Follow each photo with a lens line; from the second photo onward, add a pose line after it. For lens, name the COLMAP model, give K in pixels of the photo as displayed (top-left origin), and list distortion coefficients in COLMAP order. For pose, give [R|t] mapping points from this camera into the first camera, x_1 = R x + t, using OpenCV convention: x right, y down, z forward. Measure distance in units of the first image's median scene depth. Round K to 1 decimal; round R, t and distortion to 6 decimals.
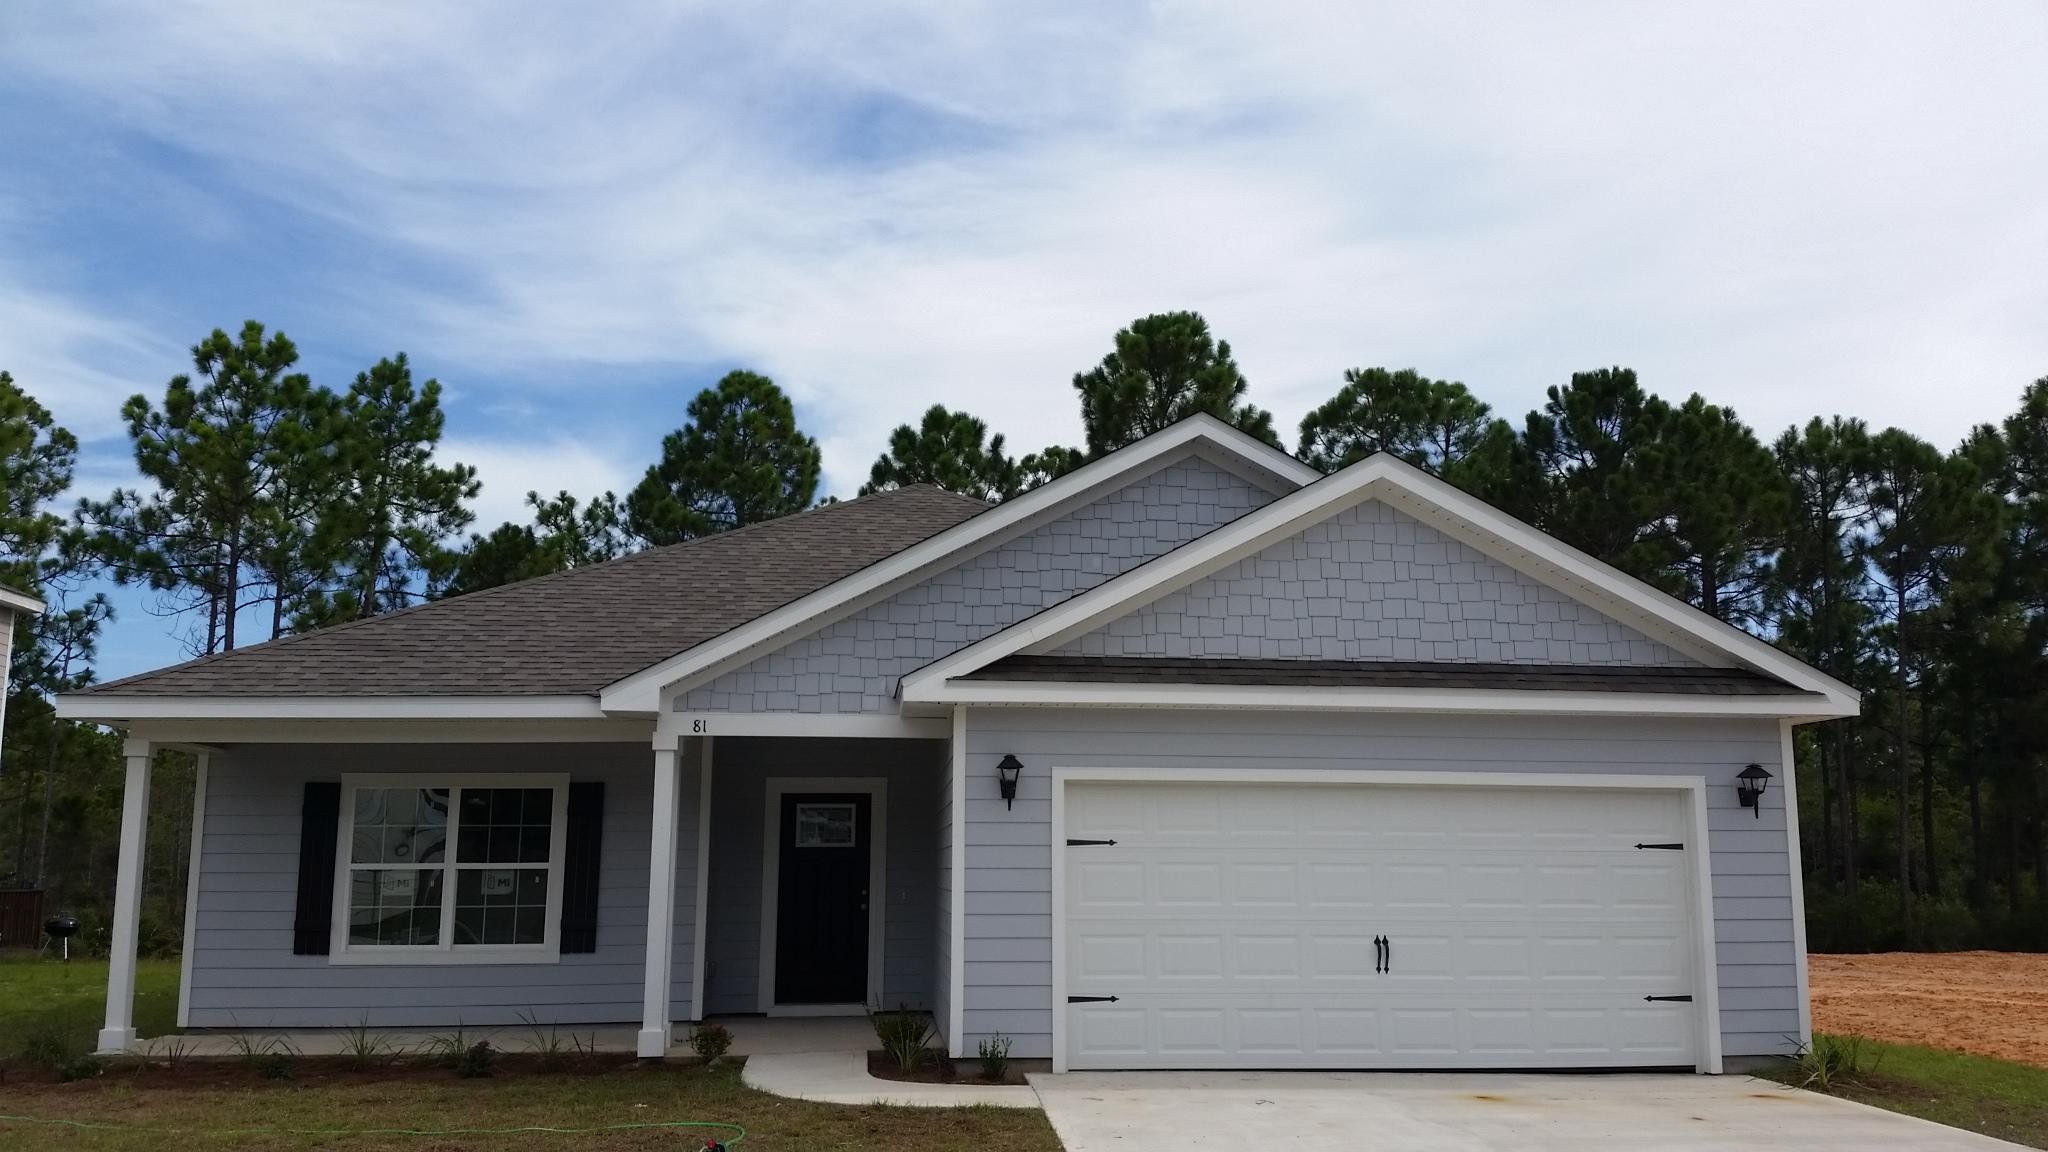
lens RADIAL K [[1660.4, 0, 1024.0], [0, 1660.4, 576.0], [0, 0, 1]] dist [0.170104, -0.389880]
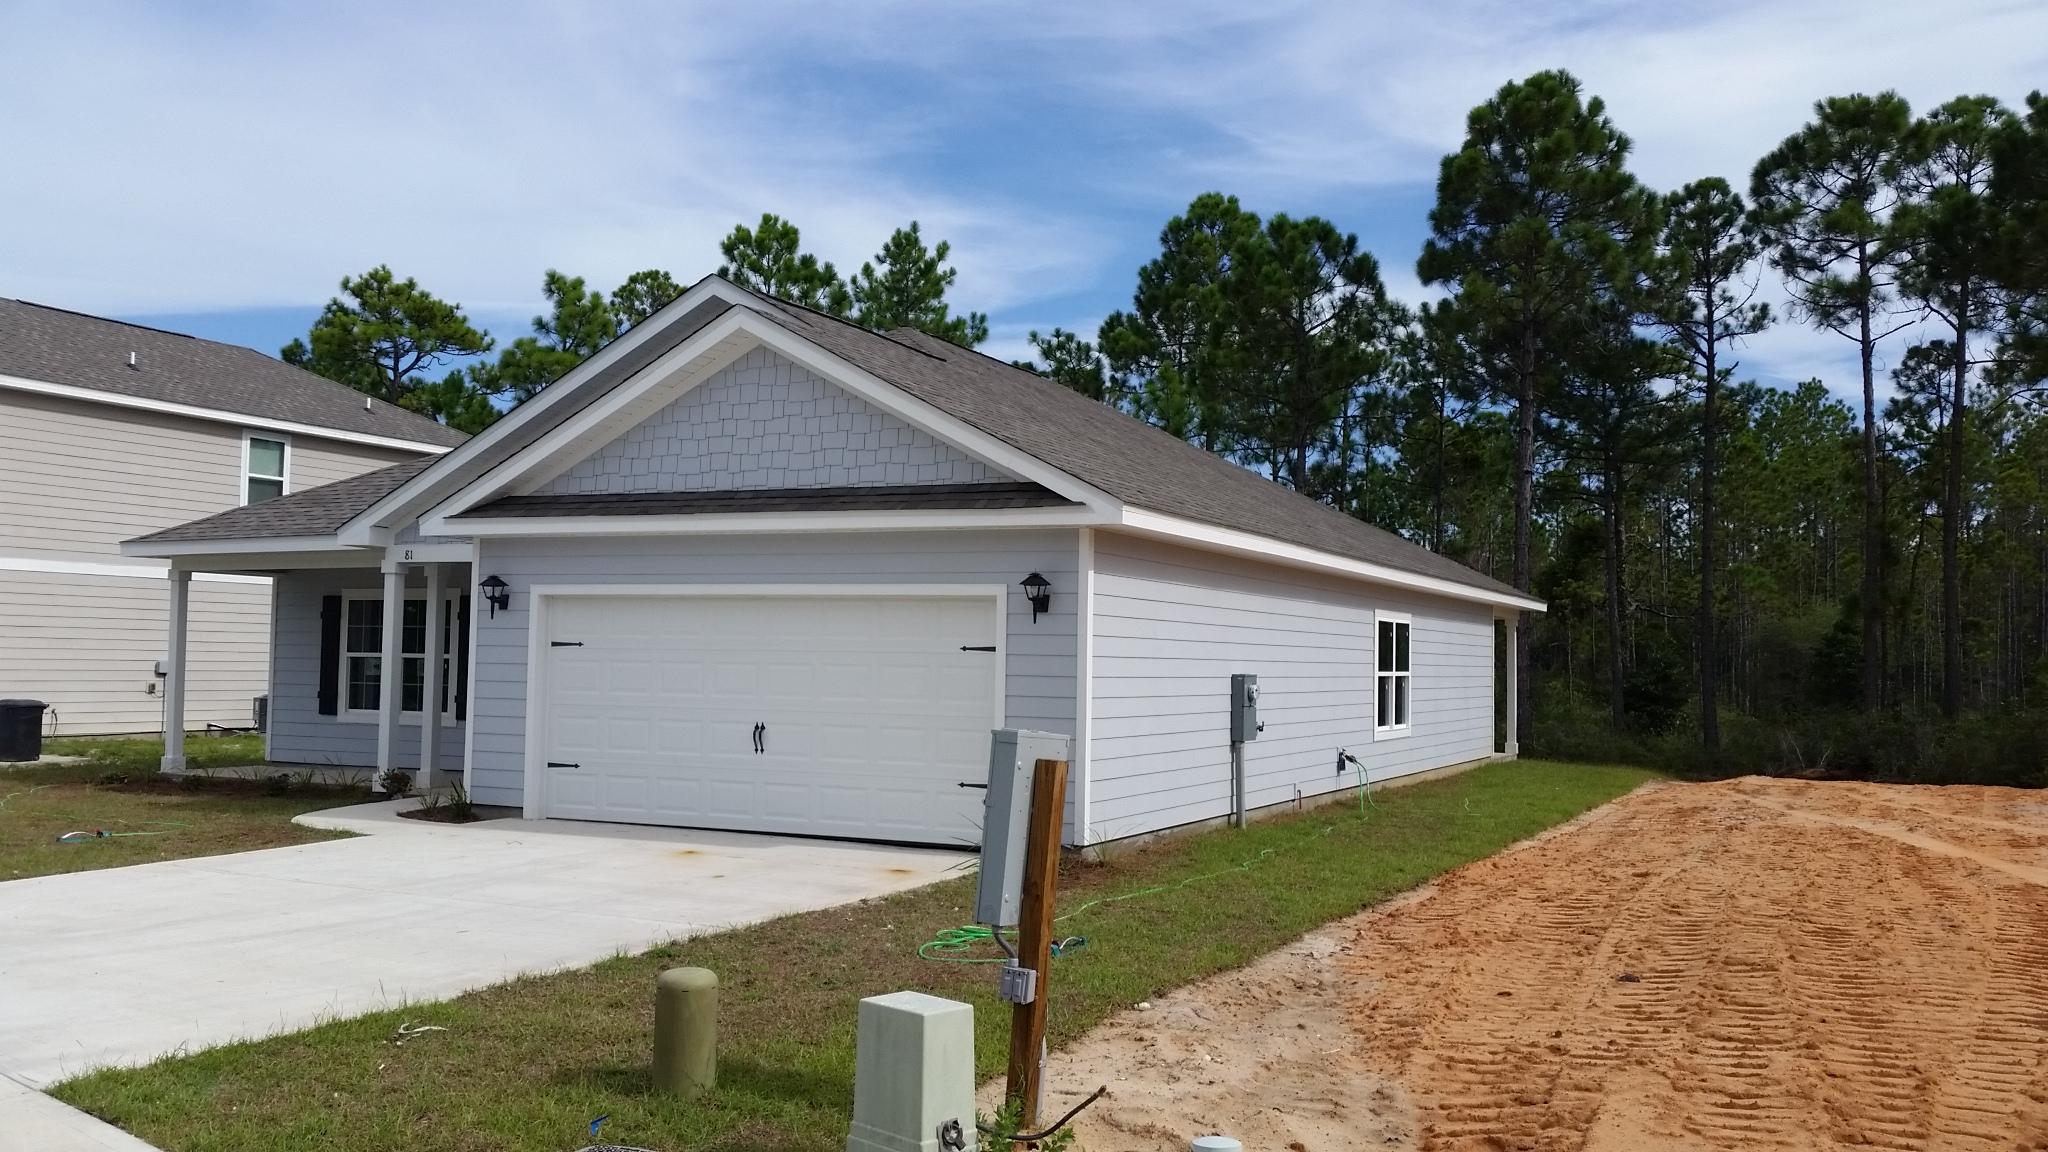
lens RADIAL K [[1660.4, 0, 1024.0], [0, 1660.4, 576.0], [0, 0, 1]] dist [0.170104, -0.389880]
pose [[0.853945, -0.011907, -0.520227, 0.923221], [0.073011, 0.992590, 0.097128, 0.011467], [0.515215, -0.120924, 0.848487, 0.109710]]
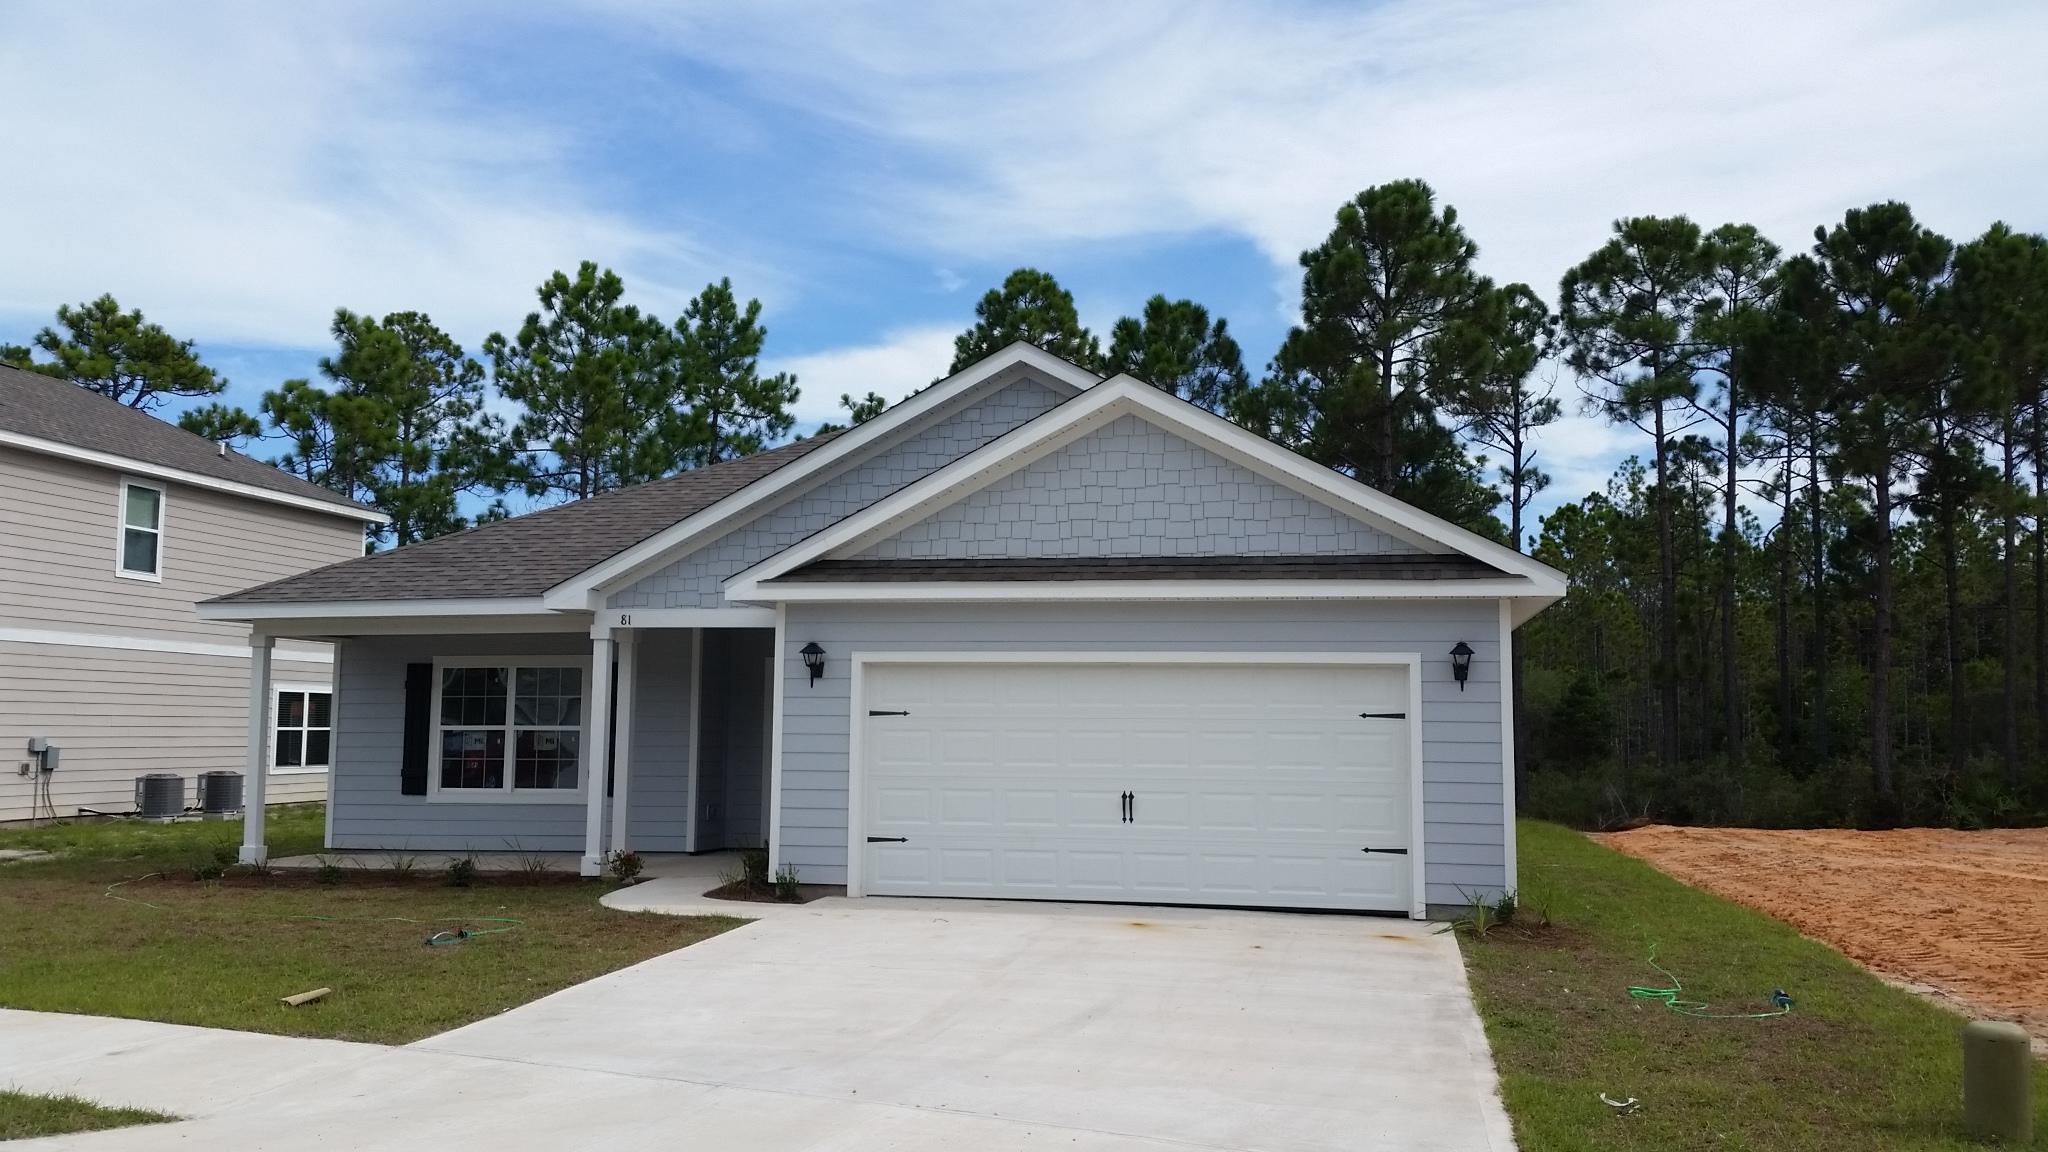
lens RADIAL K [[1660.4, 0, 1024.0], [0, 1660.4, 576.0], [0, 0, 1]] dist [0.170104, -0.389880]
pose [[0.957687, -0.020314, -0.287092, 0.451244], [0.043315, 0.996318, 0.073994, -0.022591], [0.284532, -0.083298, 0.955041, -0.107565]]
